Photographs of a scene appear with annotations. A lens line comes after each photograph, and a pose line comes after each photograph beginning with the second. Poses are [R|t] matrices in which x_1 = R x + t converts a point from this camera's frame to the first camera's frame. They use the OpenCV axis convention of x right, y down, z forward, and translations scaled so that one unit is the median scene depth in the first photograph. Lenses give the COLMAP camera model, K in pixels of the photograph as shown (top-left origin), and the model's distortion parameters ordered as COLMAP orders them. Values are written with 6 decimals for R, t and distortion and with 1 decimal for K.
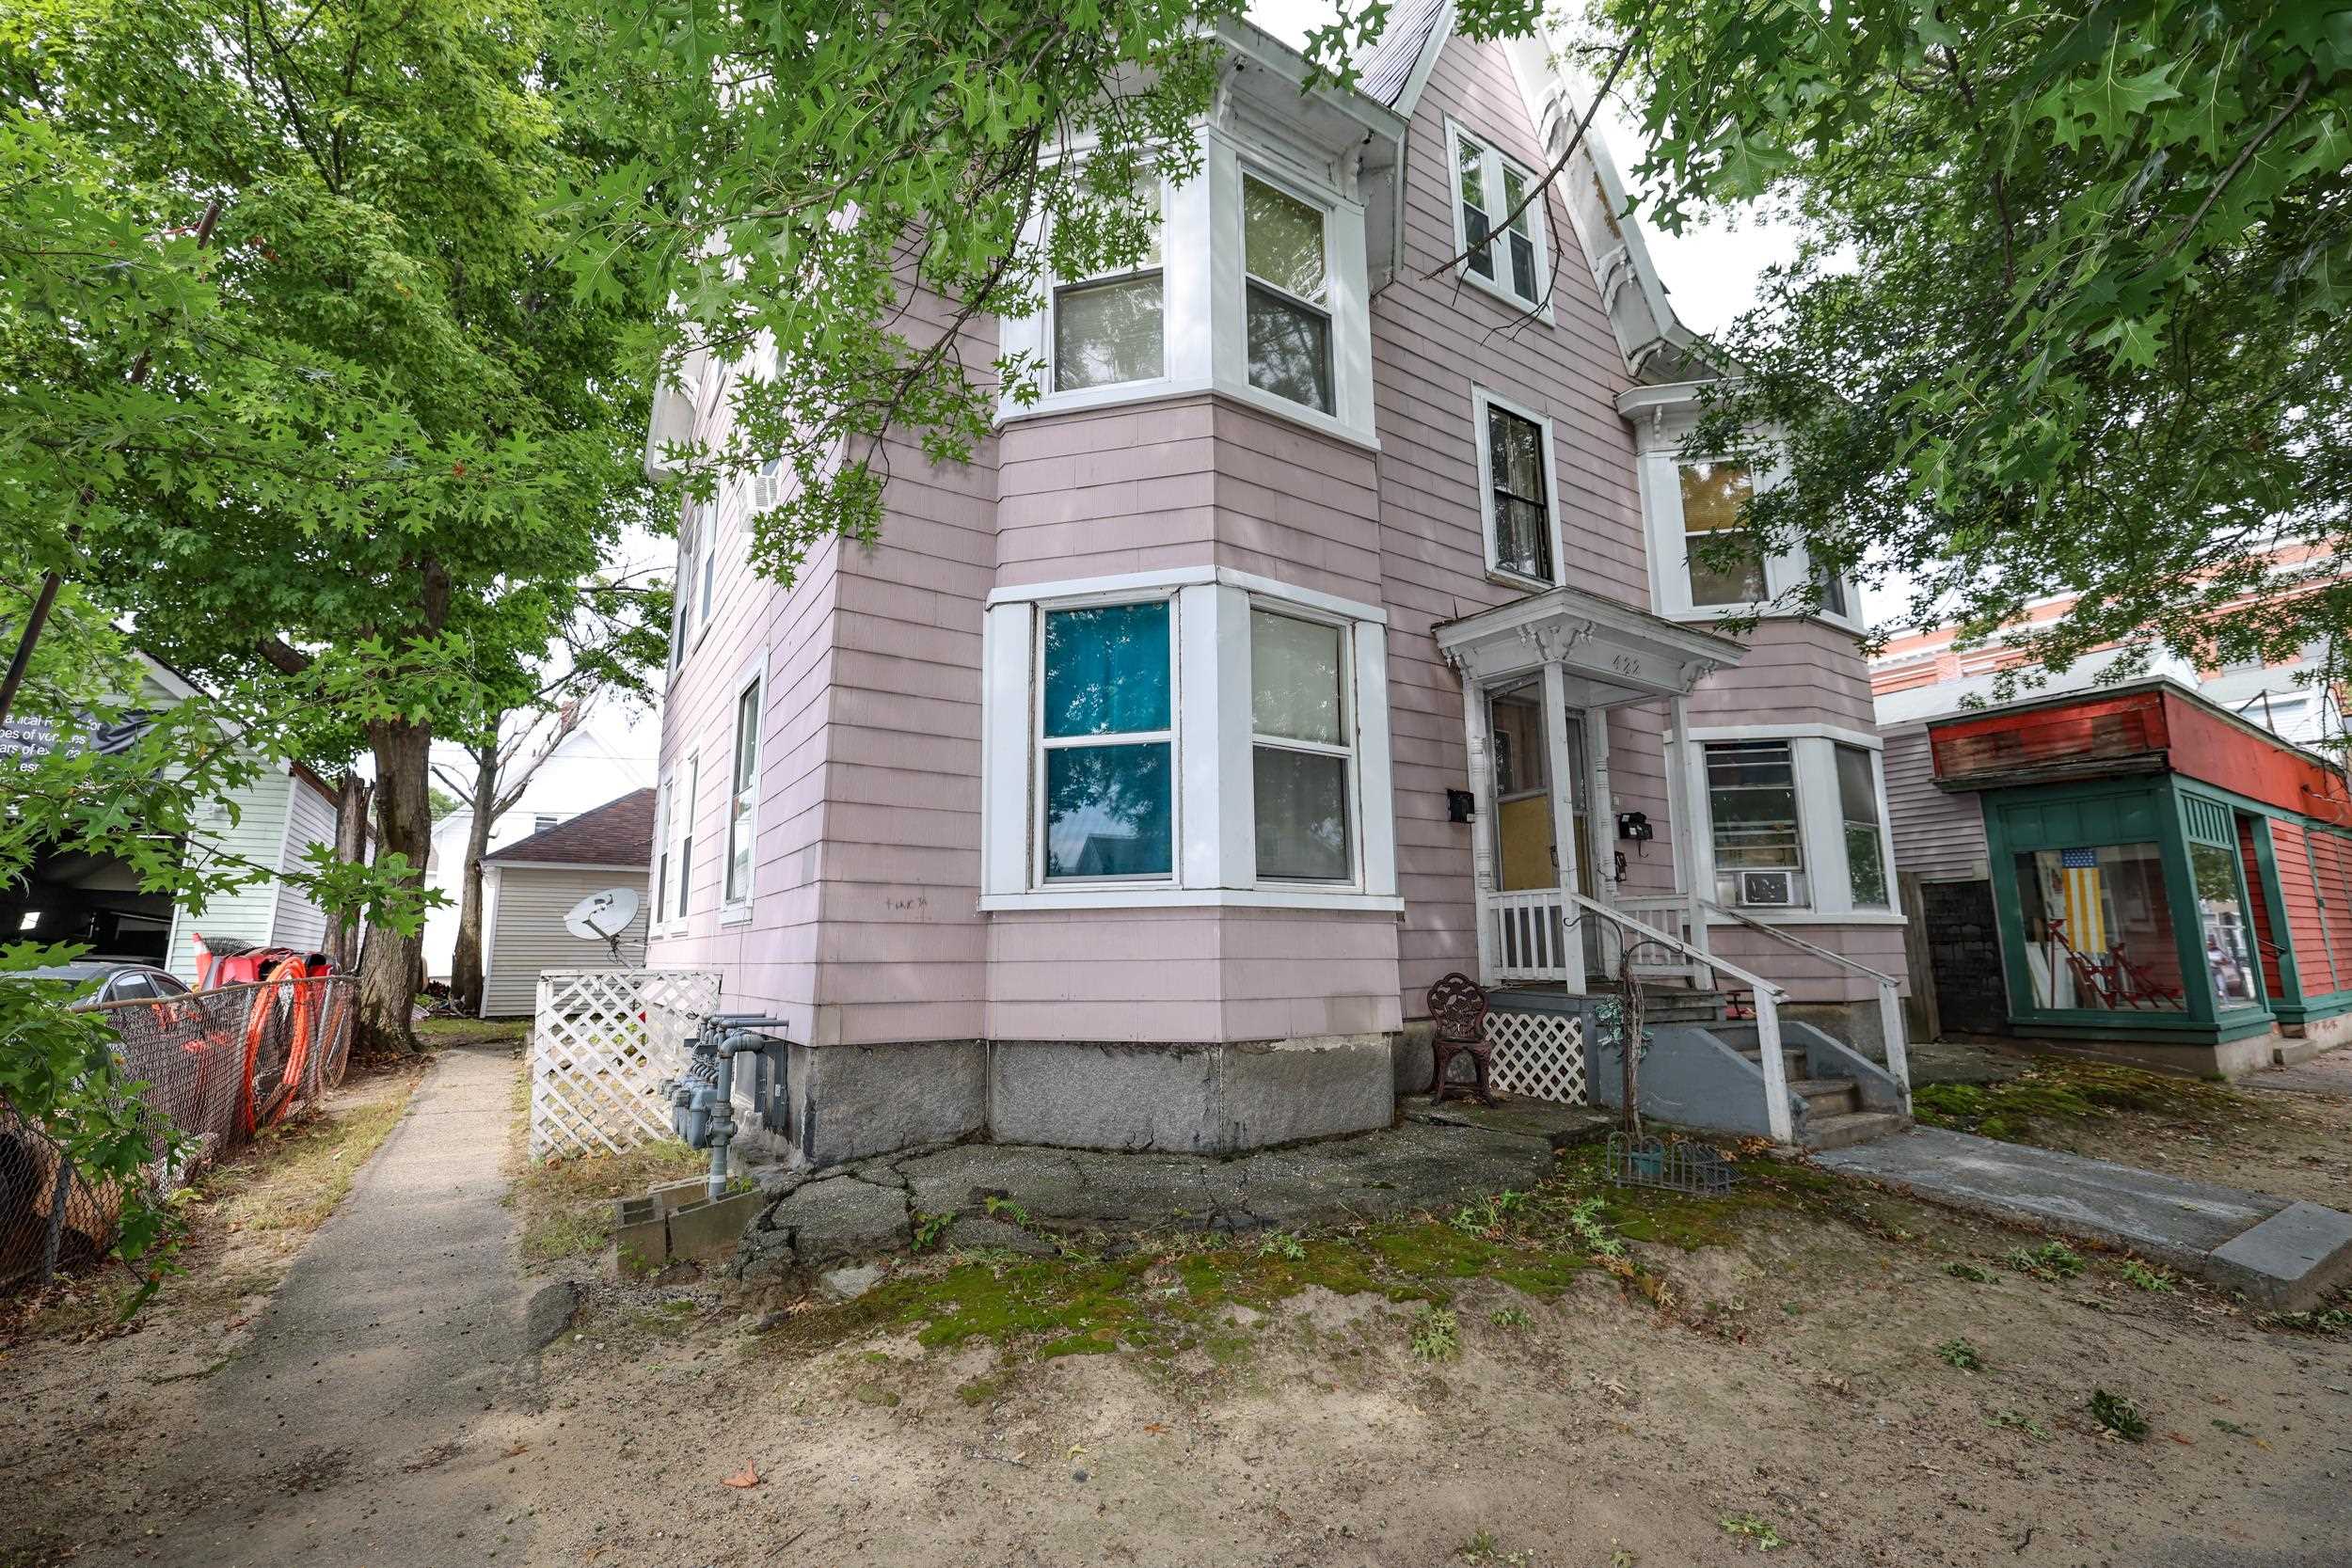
lens RADIAL K [[1002.8, 0, 1170.1], [0, 1002.8, 781.9], [0, 0, 1]] dist [-0.052704, 0.024487]
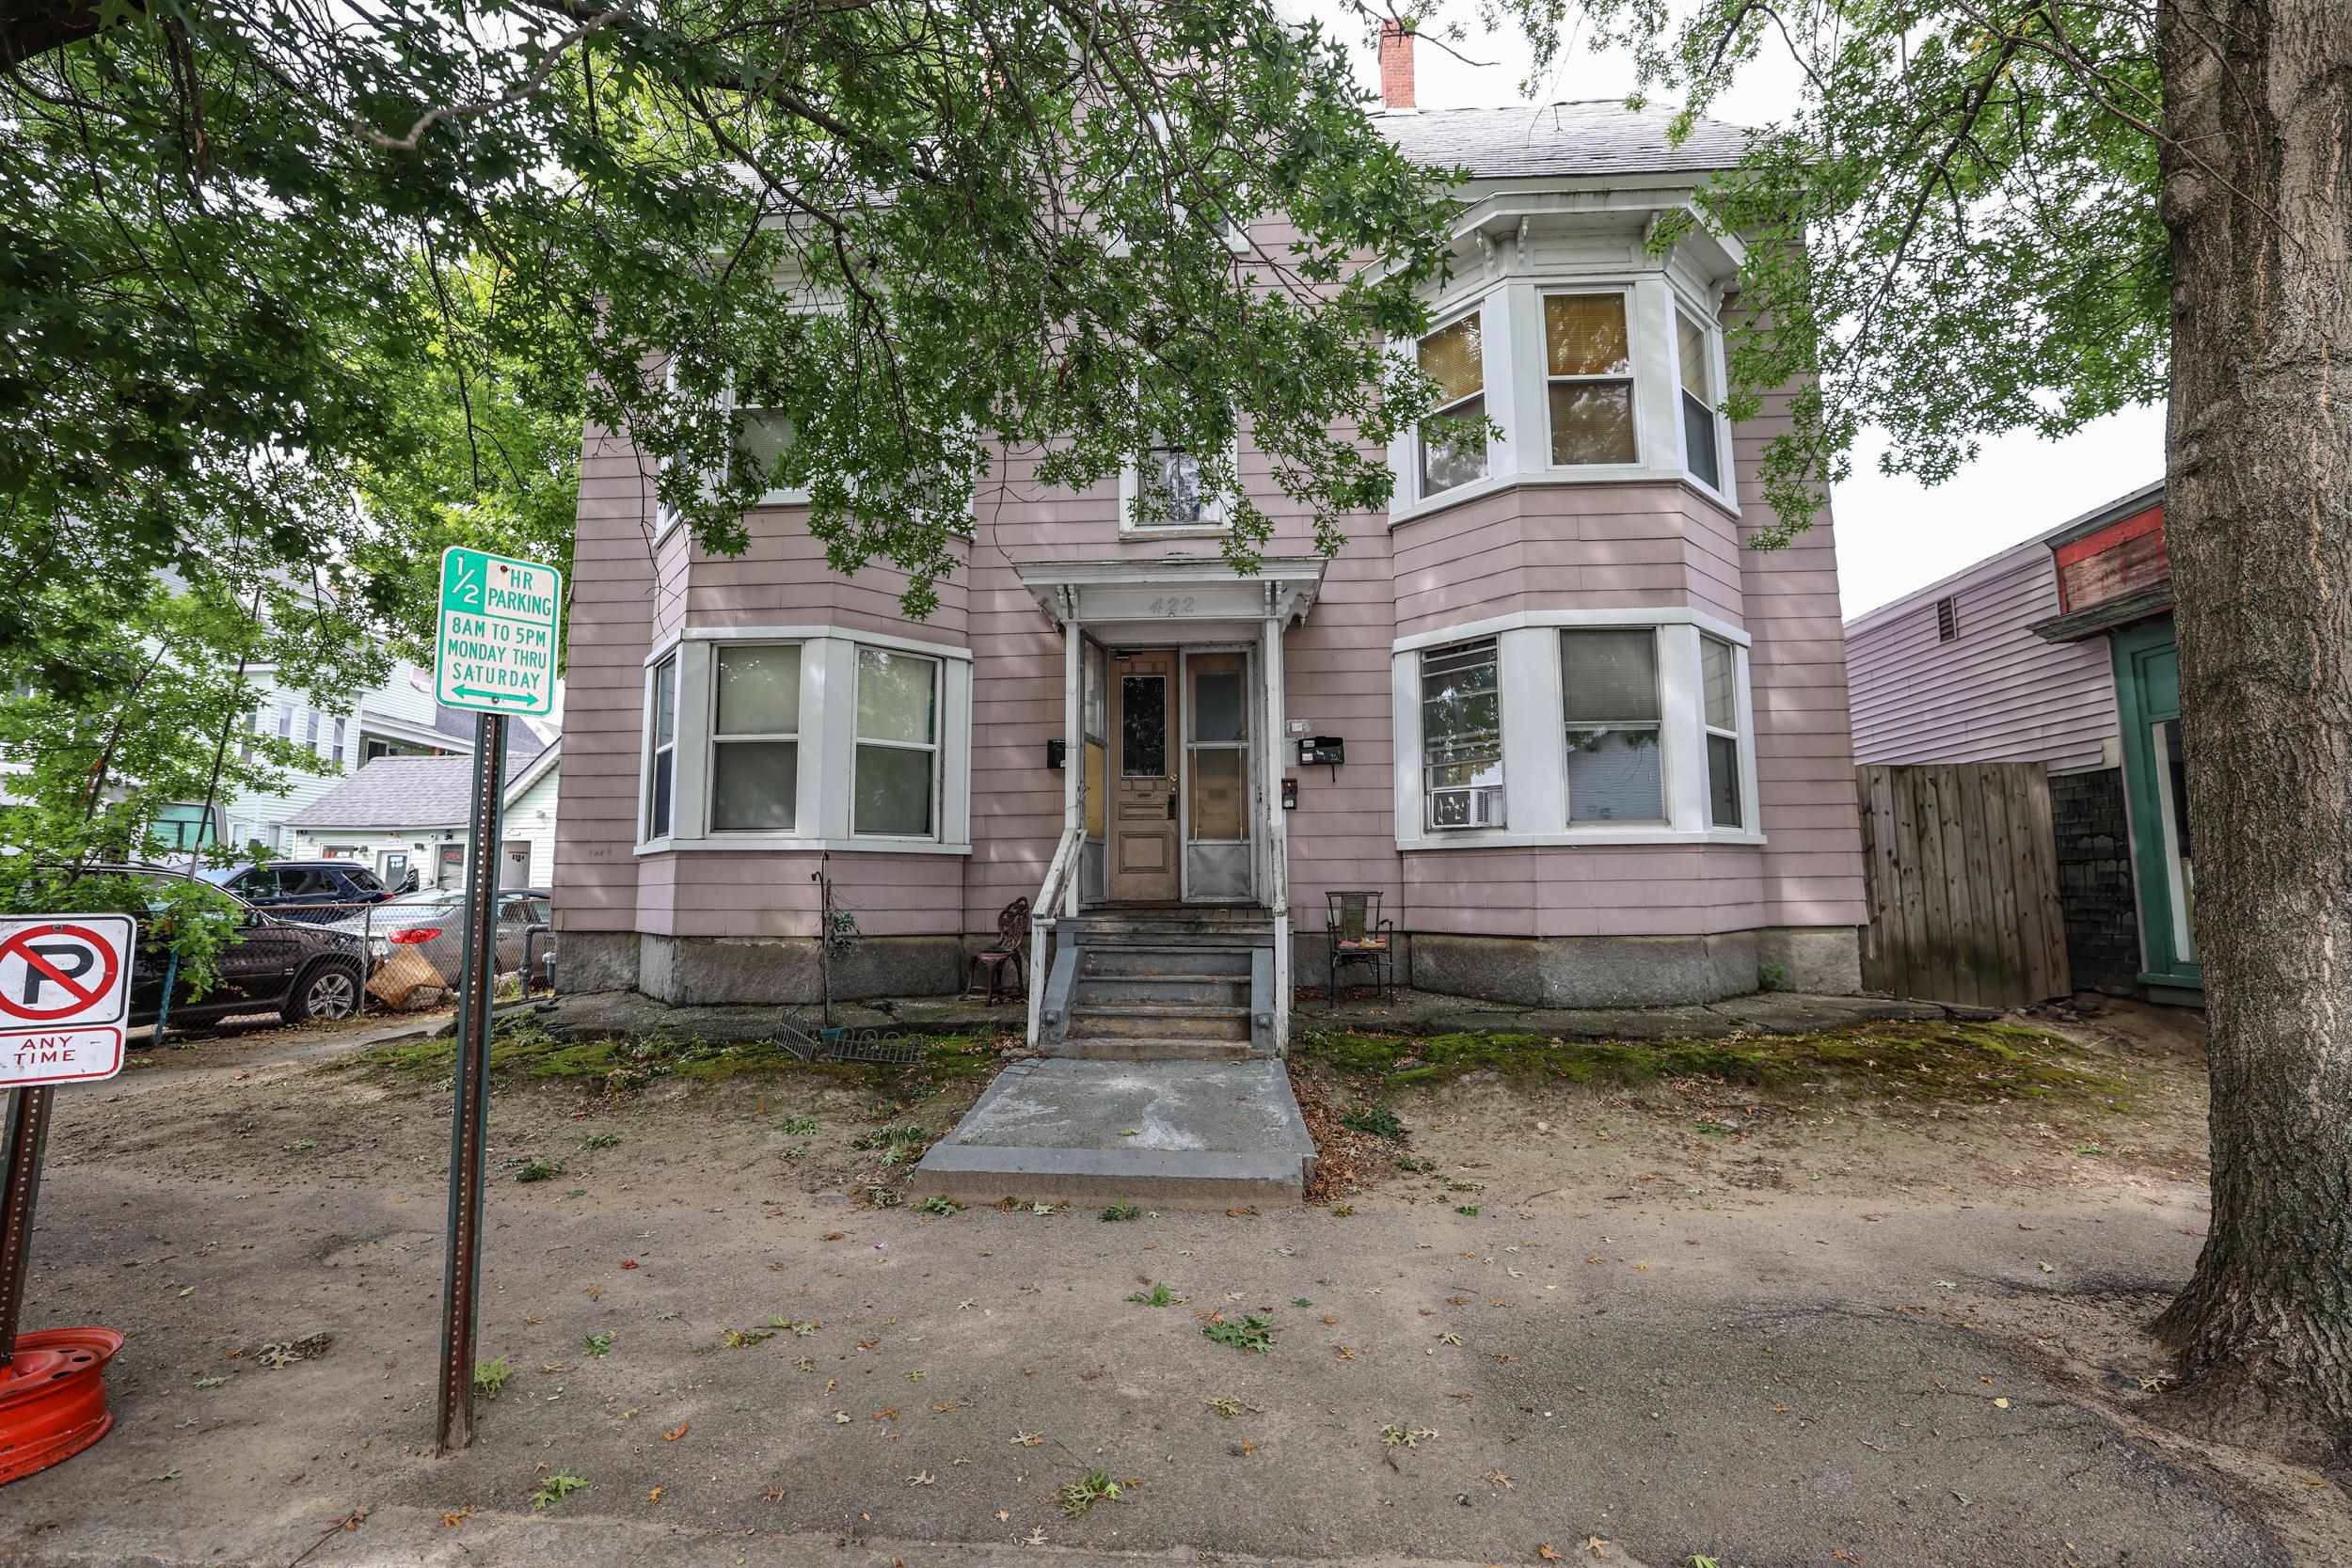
lens RADIAL K [[1002.8, 0, 1170.1], [0, 1002.8, 781.9], [0, 0, 1]] dist [-0.052704, 0.024487]
pose [[0.801270, -0.068649, -0.594351, 0.917076], [0.104377, 0.994201, 0.025883, 0.033357], [0.589127, -0.082776, 0.803789, 0.120931]]
